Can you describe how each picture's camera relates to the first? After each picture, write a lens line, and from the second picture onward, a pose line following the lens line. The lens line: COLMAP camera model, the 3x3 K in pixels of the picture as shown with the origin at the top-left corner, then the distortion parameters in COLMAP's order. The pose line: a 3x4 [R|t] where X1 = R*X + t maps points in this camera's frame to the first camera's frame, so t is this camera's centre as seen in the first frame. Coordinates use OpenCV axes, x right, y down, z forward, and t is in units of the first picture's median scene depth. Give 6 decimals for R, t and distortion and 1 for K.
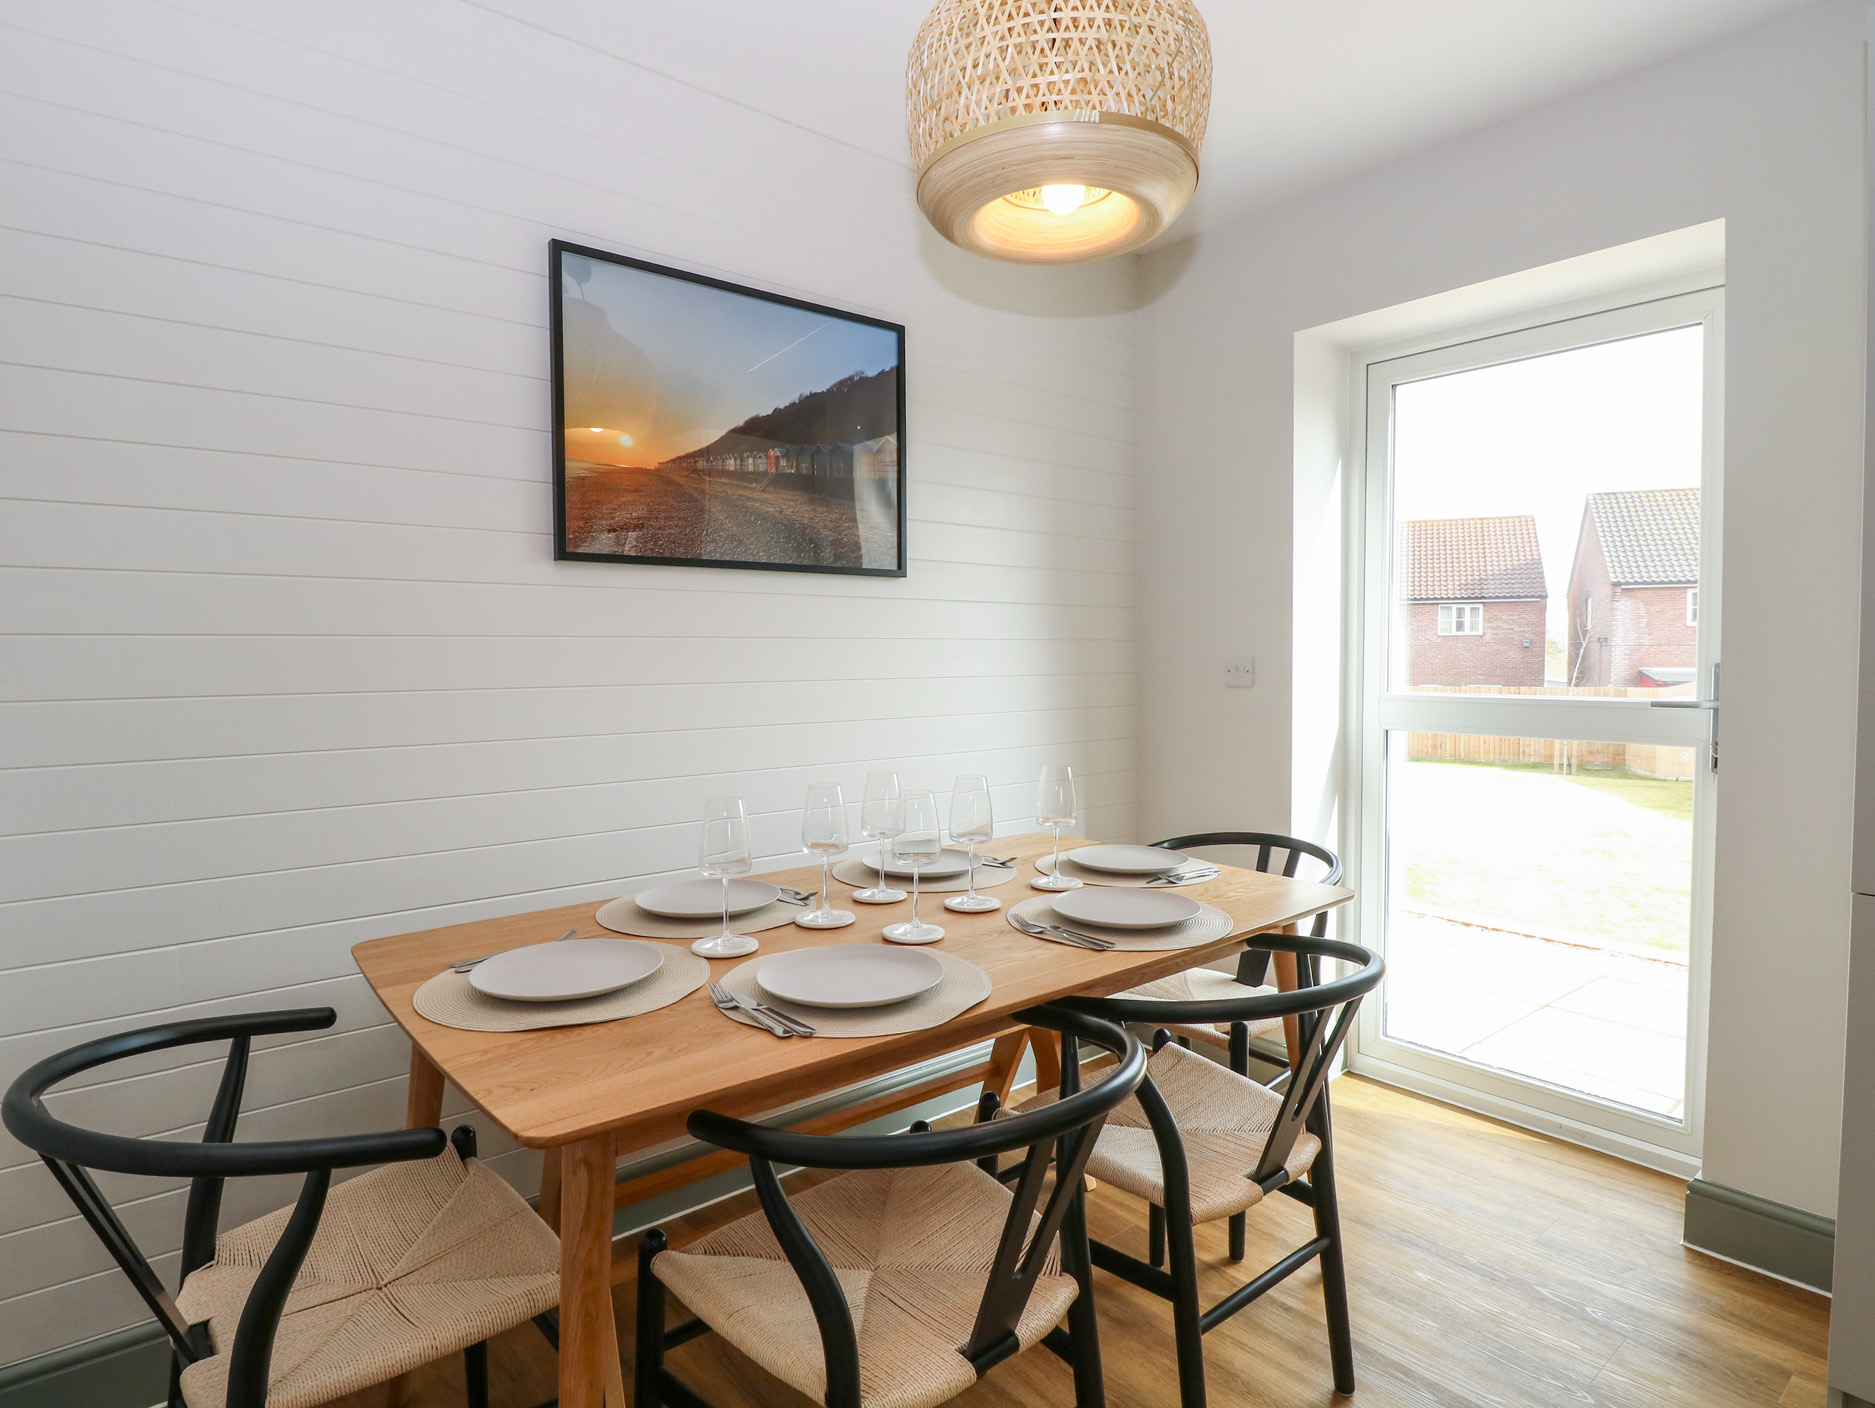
lens RADIAL K [[1018.2, 0, 912.0], [0, 1018.2, 704.4], [0, 0, 1]] dist [-0.016002, -0.004466]
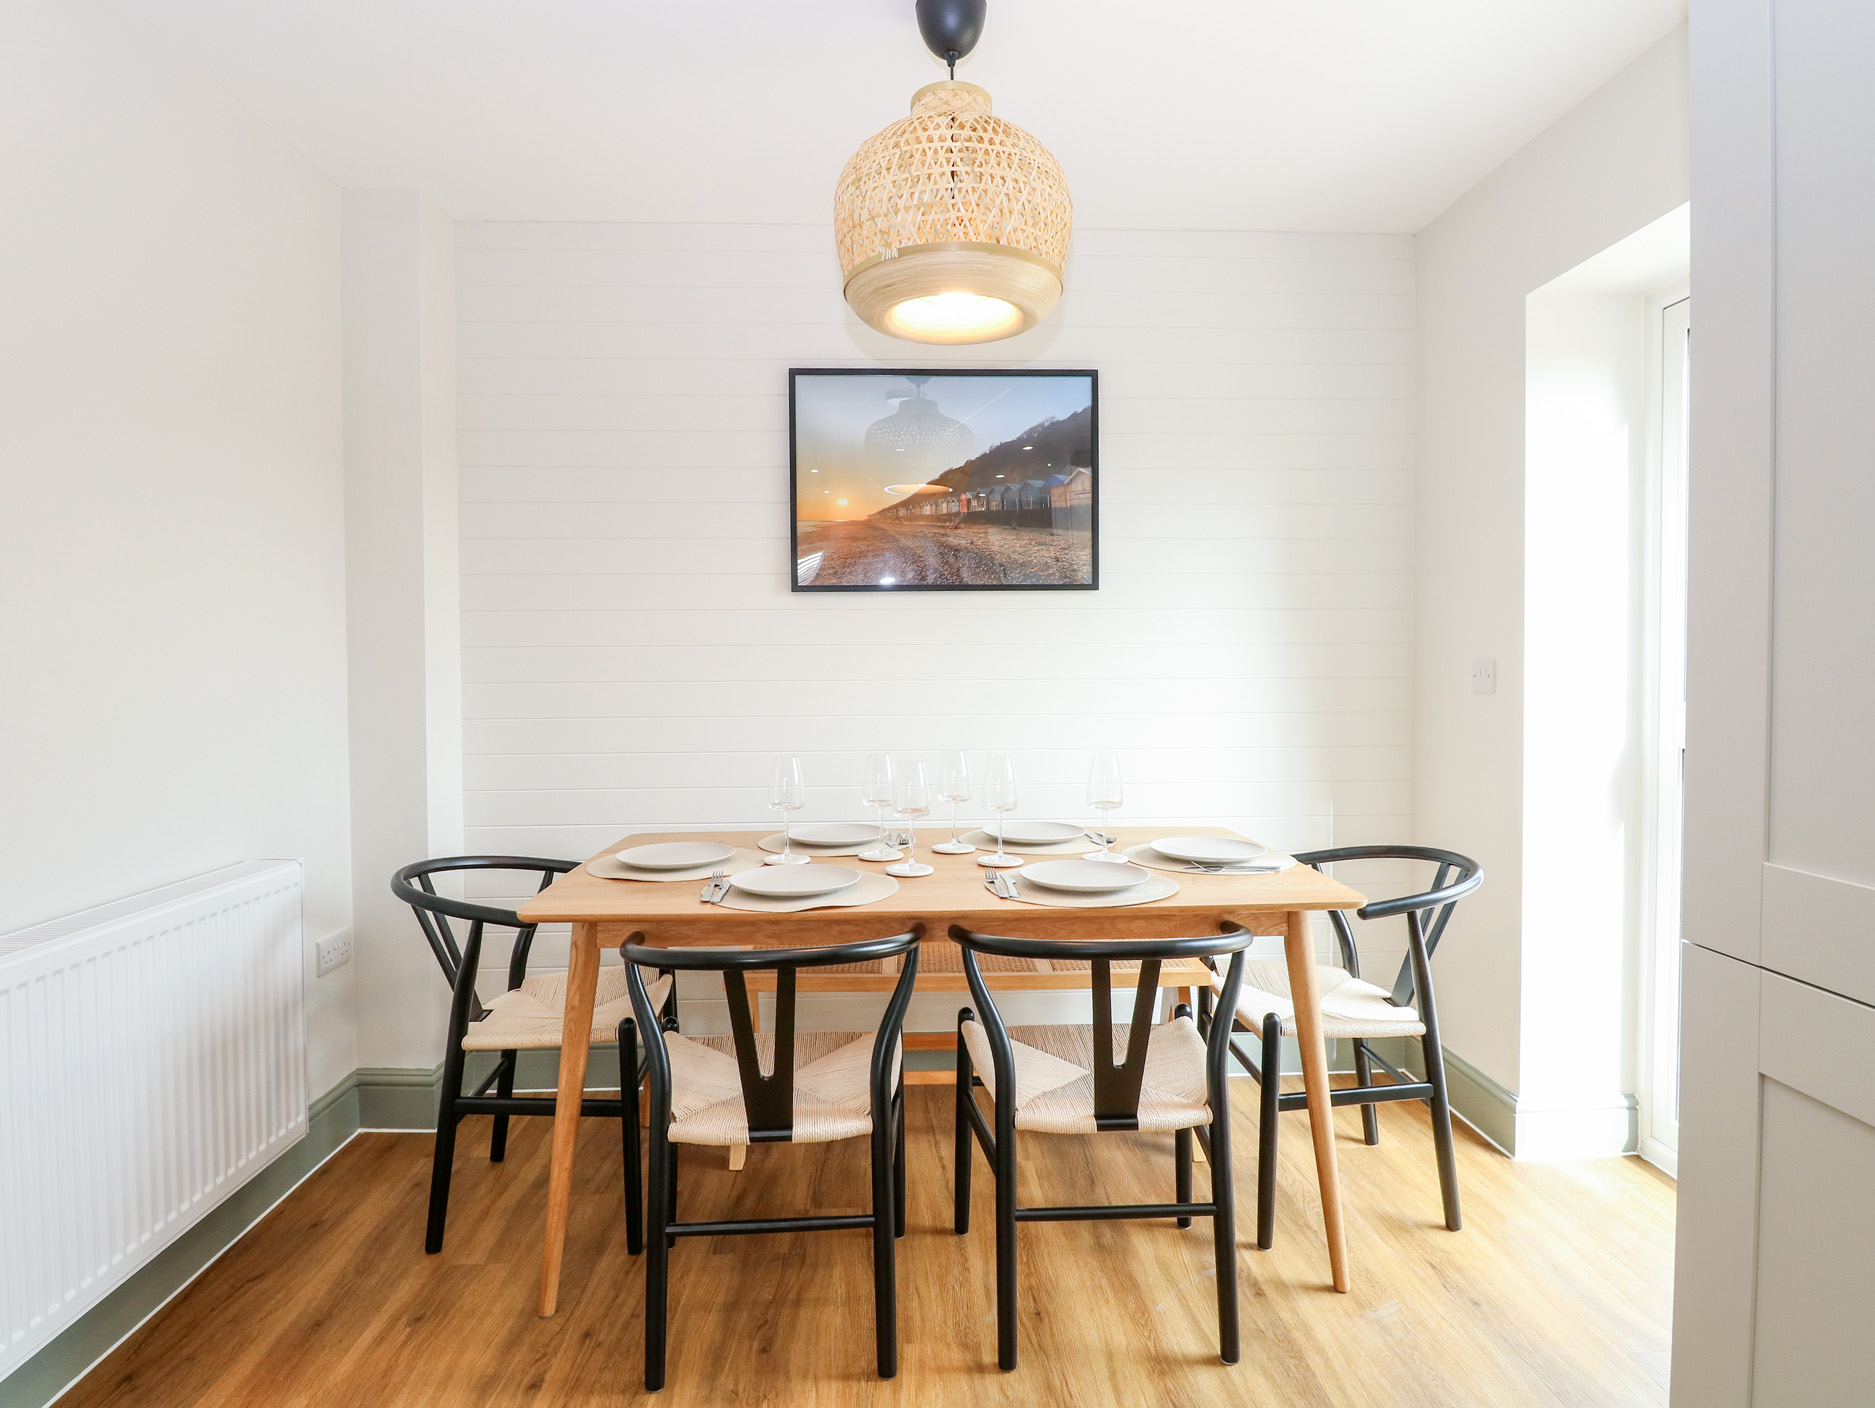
lens RADIAL K [[1018.2, 0, 937.7], [0, 1018.2, 700.4], [0, 0, 1]] dist [-0.016002, -0.004466]
pose [[0.806497, 0.019487, -0.590917, 0.576308], [-0.025631, 0.999669, -0.002016, 0.005451], [0.590683, 0.016771, 0.806730, -0.020697]]
